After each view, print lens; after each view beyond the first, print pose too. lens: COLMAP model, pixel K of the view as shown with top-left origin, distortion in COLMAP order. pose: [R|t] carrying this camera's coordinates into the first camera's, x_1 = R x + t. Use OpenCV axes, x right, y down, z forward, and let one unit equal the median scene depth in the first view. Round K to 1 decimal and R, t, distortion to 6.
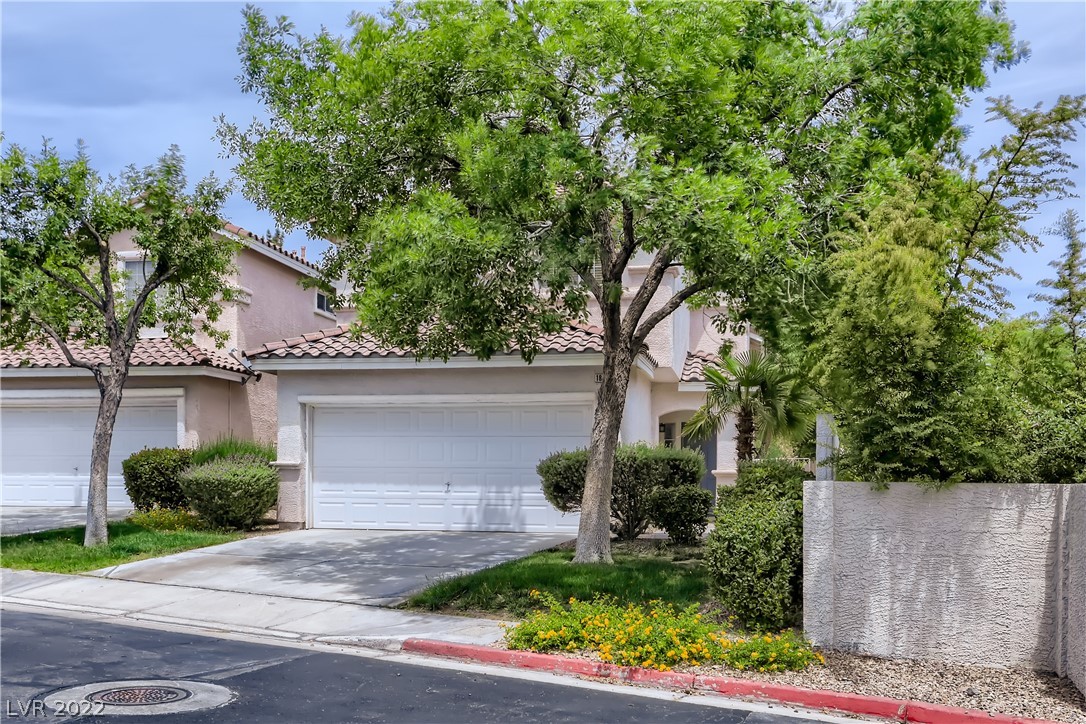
lens RADIAL K [[1071.7, 0, 543.0], [0, 1071.7, 384.8], [0, 0, 1]] dist [0.011367, 0.016011]
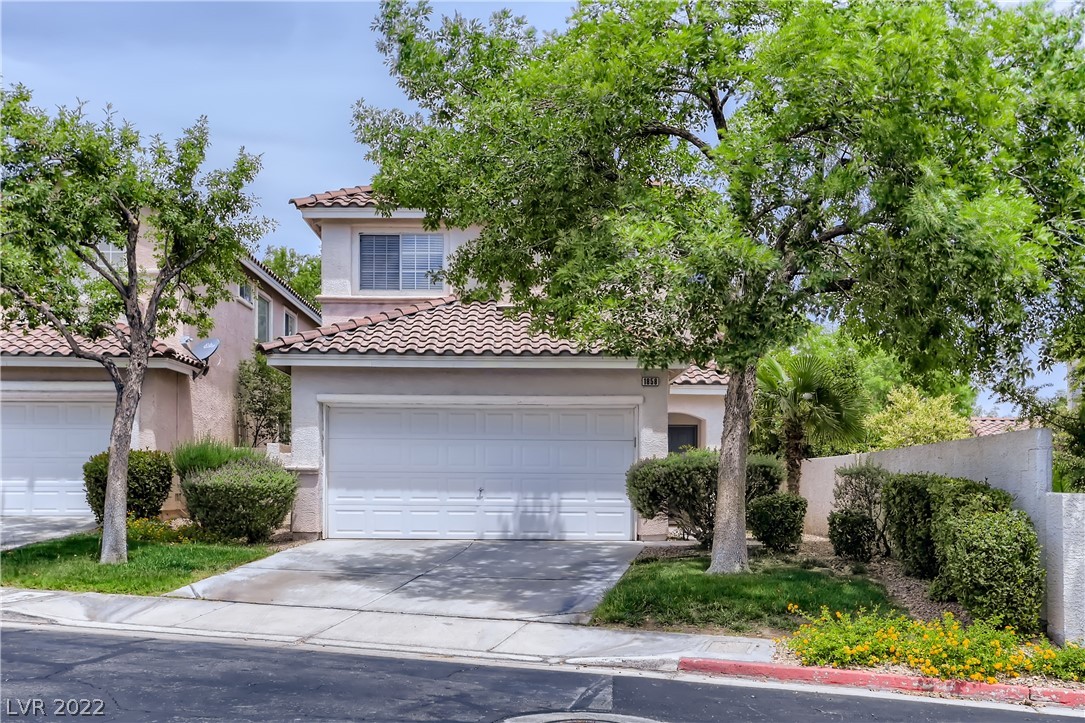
lens RADIAL K [[1113.5, 0, 542.5], [0, 1113.5, 361.5], [0, 0, 1]] dist [0.008118, 0.052683]
pose [[0.977956, 0.021172, 0.207734, -0.251237], [-0.017921, 0.999686, -0.017520, -0.004974], [-0.208040, 0.013411, 0.978028, 0.024942]]
